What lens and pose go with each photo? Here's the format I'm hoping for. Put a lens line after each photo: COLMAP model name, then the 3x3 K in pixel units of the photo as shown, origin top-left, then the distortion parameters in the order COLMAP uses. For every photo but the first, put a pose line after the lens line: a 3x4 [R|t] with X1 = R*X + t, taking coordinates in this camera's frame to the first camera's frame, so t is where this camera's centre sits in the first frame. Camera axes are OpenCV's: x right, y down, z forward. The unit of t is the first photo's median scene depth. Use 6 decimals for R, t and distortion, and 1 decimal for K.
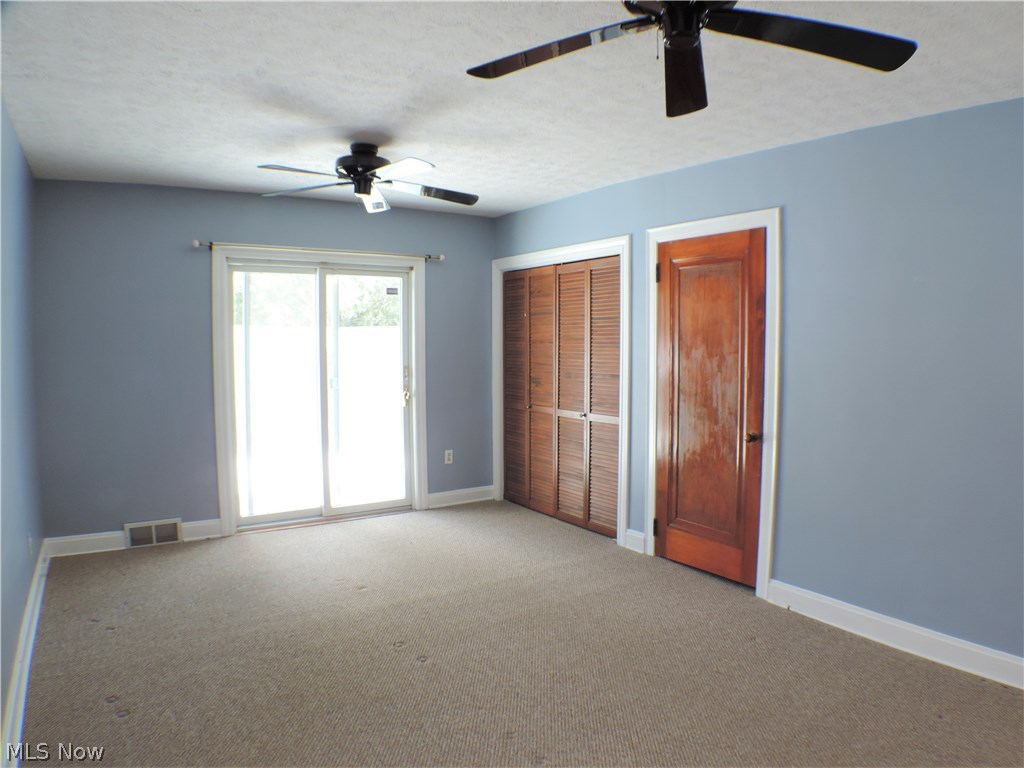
lens RADIAL K [[676.3, 0, 512.0], [0, 676.3, 384.0], [0, 0, 1]] dist [-0.161219, 0.007314]
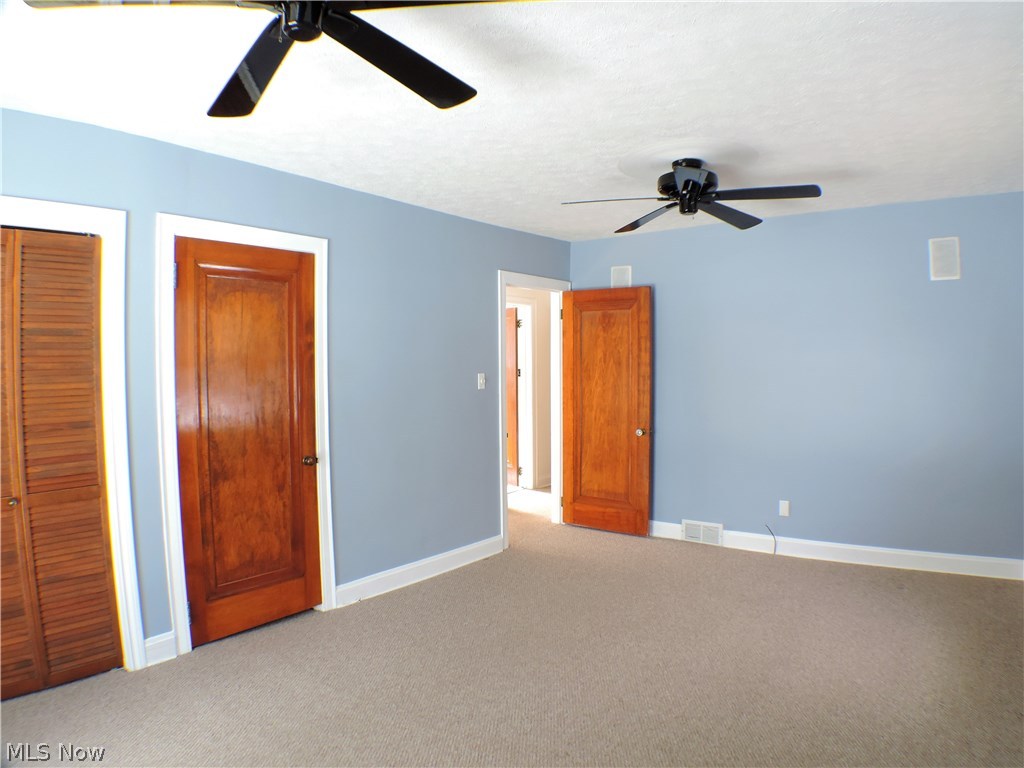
lens RADIAL K [[676.3, 0, 512.0], [0, 676.3, 384.0], [0, 0, 1]] dist [-0.161219, 0.007314]
pose [[-0.356172, -0.035363, 0.933751, -0.620541], [0.060676, 0.996299, 0.060876, -0.070103], [-0.932448, 0.078338, -0.352708, 0.957445]]
